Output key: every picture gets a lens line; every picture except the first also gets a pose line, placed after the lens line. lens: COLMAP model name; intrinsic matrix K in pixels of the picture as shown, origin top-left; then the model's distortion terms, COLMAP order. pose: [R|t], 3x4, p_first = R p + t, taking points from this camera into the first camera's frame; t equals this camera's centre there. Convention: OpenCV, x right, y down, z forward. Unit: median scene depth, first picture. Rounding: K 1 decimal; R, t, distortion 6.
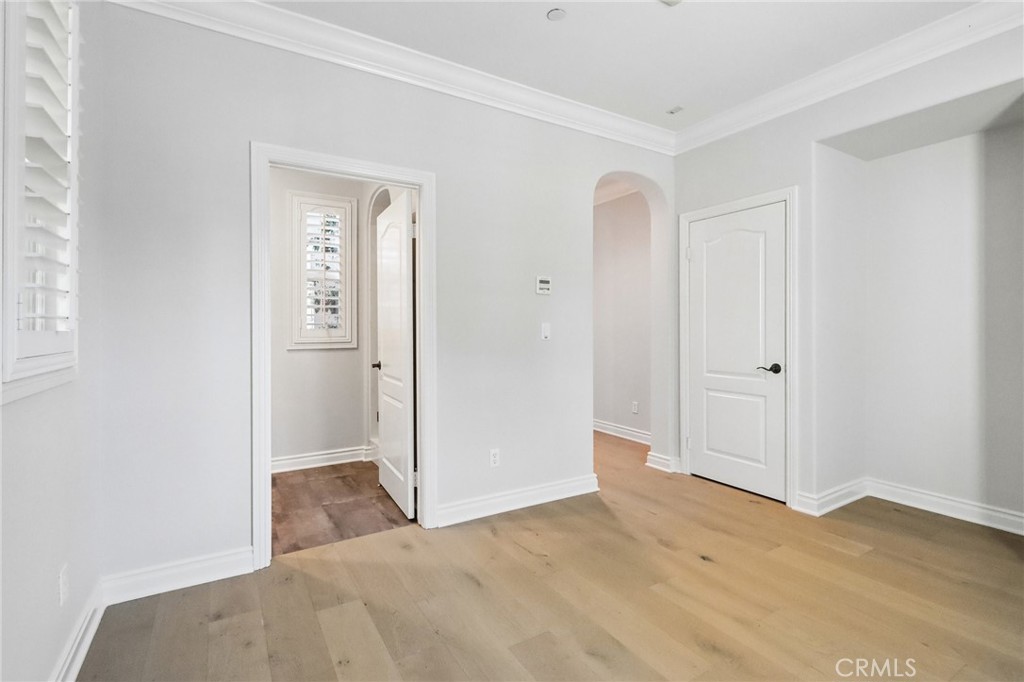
lens RADIAL K [[468.8, 0, 506.8], [0, 468.8, 339.5], [0, 0, 1]] dist [0.000286, -0.000252]
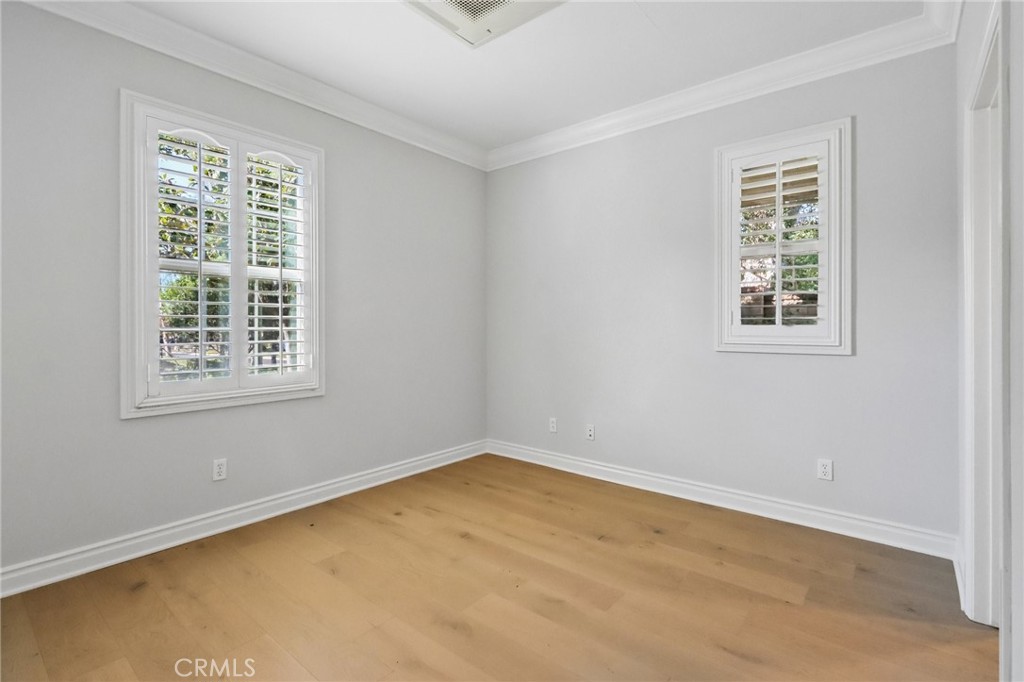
lens RADIAL K [[468.8, 0, 506.8], [0, 468.8, 339.5], [0, 0, 1]] dist [0.000286, -0.000252]
pose [[-0.943998, 0.007056, -0.329877, 0.570031], [-0.005792, 0.999263, 0.037950, -0.020999], [0.329902, 0.037736, -0.943261, 1.690386]]
